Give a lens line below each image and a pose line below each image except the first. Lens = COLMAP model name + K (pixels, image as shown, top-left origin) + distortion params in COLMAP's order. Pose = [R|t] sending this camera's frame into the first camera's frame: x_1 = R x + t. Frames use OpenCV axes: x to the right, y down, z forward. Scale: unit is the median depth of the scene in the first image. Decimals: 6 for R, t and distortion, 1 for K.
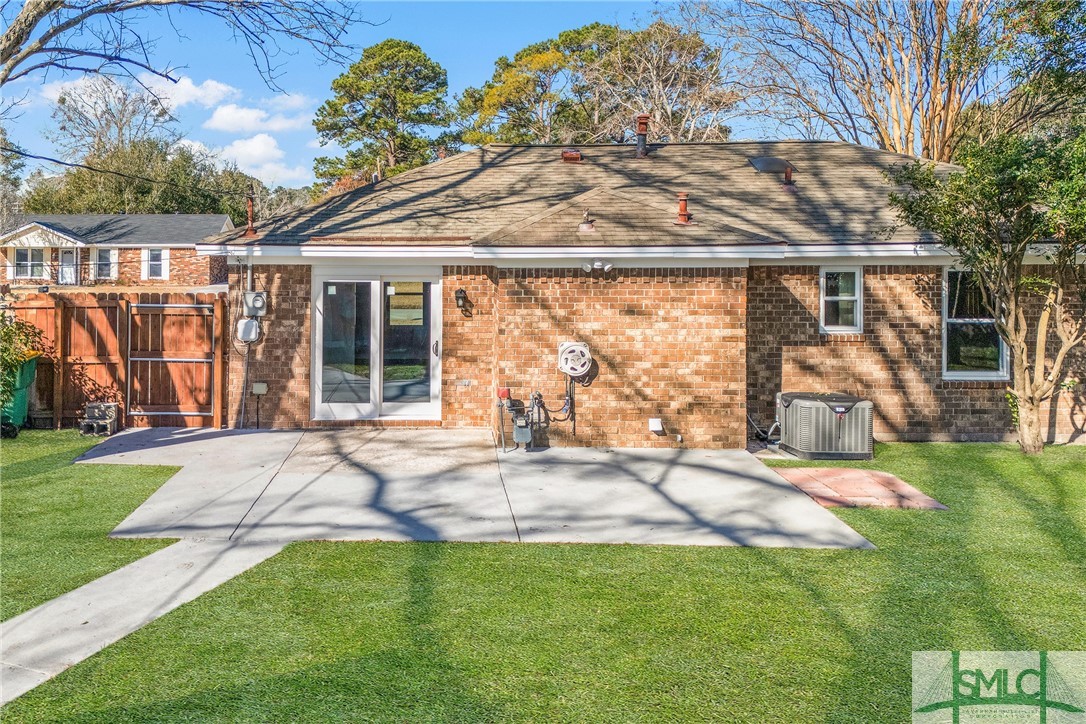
lens RADIAL K [[746.1, 0, 539.7], [0, 746.1, 327.2], [0, 0, 1]] dist [0.063018, -0.101089]
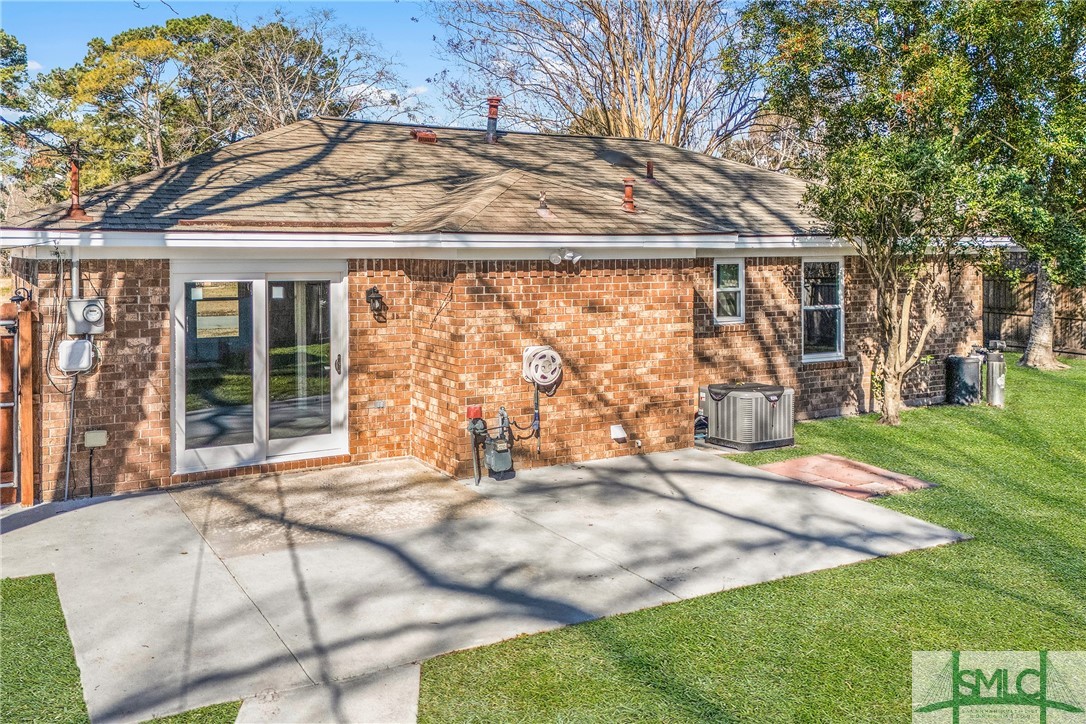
lens RADIAL K [[746.1, 0, 539.7], [0, 746.1, 327.2], [0, 0, 1]] dist [0.063018, -0.101089]
pose [[0.907345, -0.044649, 0.418009, -0.287869], [0.045448, 0.998934, 0.008049, -0.007827], [-0.417923, 0.011694, 0.908407, 0.199643]]
